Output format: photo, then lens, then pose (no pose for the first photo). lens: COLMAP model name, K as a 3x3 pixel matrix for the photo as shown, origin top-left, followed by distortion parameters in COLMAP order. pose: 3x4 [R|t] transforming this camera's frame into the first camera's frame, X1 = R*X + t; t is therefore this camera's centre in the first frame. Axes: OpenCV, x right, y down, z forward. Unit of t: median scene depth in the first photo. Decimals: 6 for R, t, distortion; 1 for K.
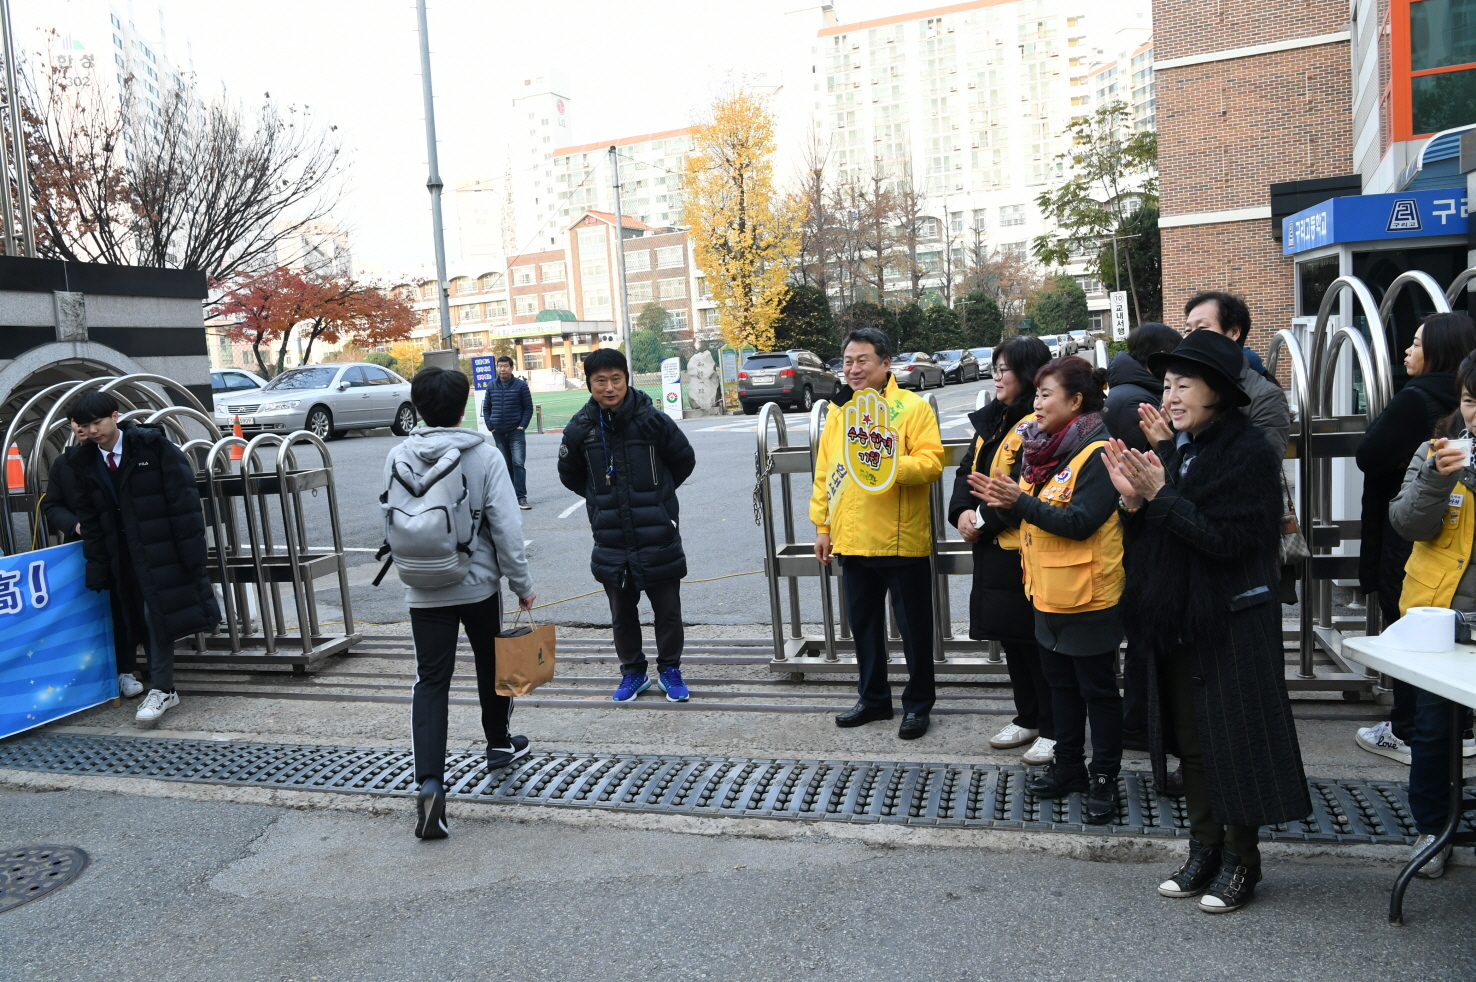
lens RADIAL K [[1058.4, 0, 733.4], [0, 1058.4, 479.4], [0, 0, 1]] dist [-0.062076, 0.009927]
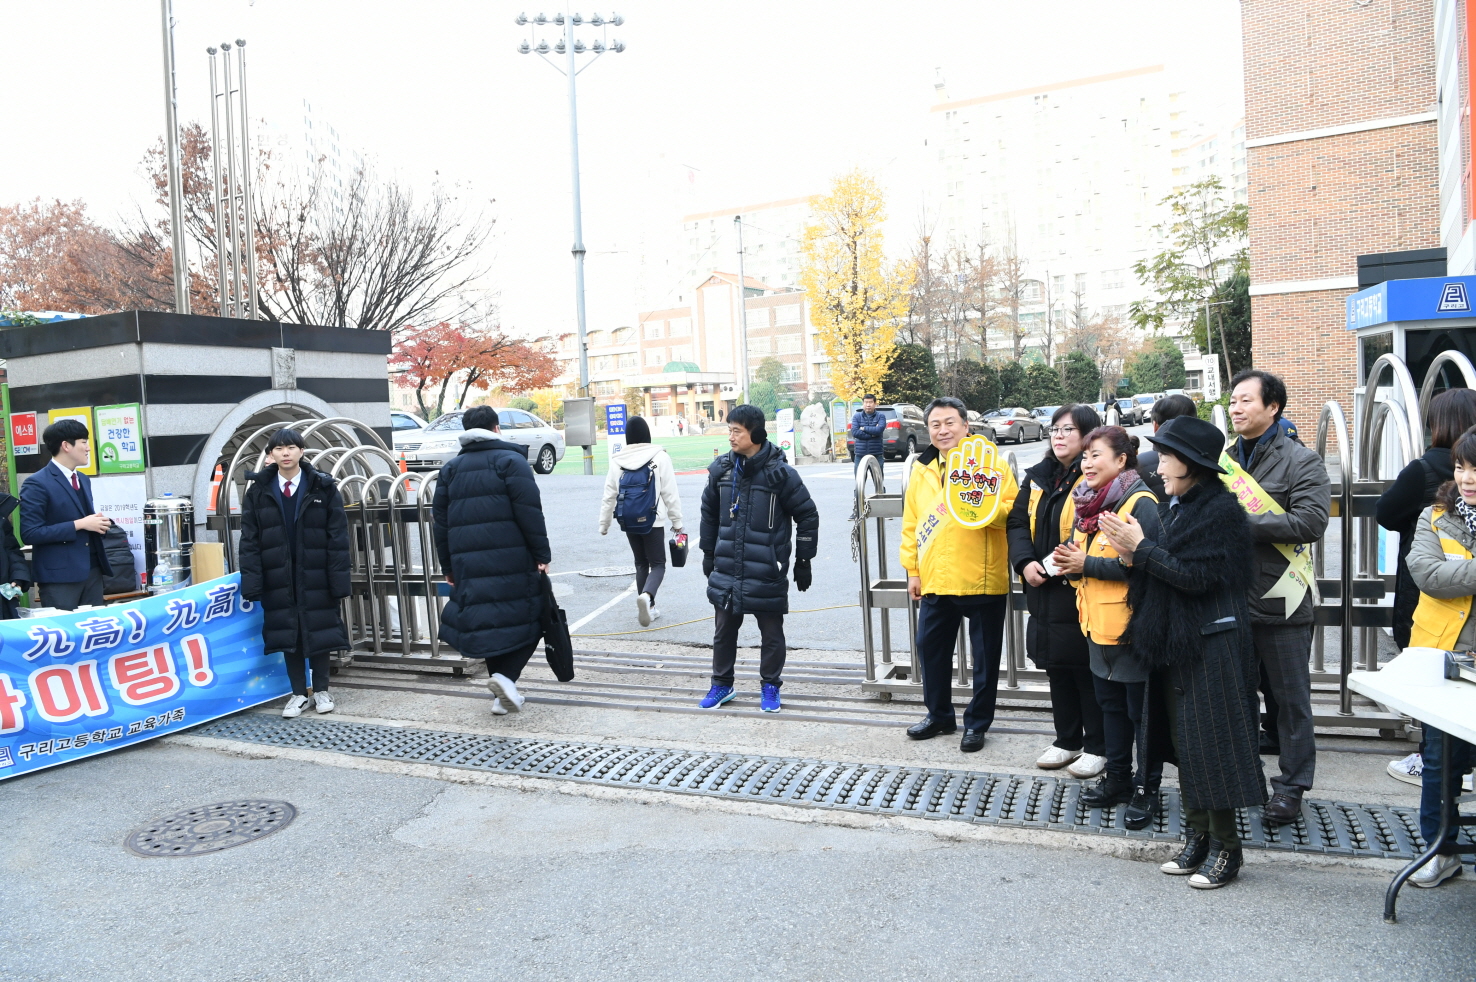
lens RADIAL K [[995.3, 0, 738.0], [0, 995.3, 491.0], [0, 0, 1]] dist [-0.077230, 0.020096]
pose [[0.994088, 0.027386, -0.105067, 0.007188], [-0.030536, 0.999127, -0.028495, 0.000996], [0.104195, 0.031535, 0.994057, -0.071409]]
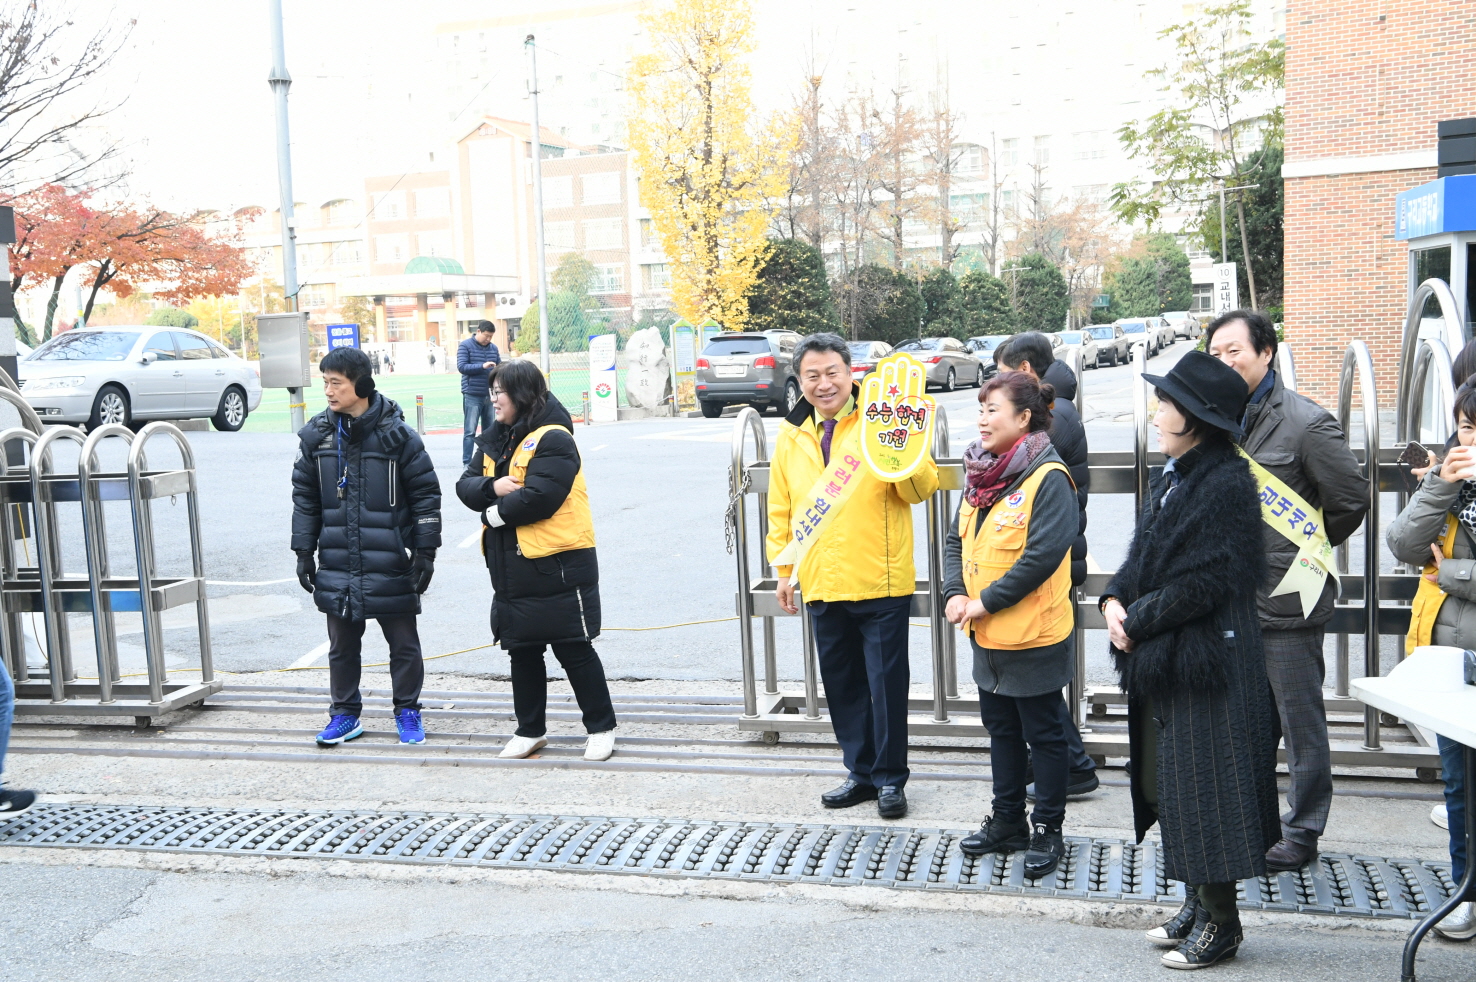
lens RADIAL K [[1547.0, 0, 738.0], [0, 1547.0, 491.0], [0, 0, 1]] dist [0.016379, 0.158638]
pose [[0.998817, 0.030417, 0.037934, -0.015551], [-0.029927, 0.999462, -0.013420, 0.008402], [-0.038322, 0.012269, 0.999190, -0.188677]]
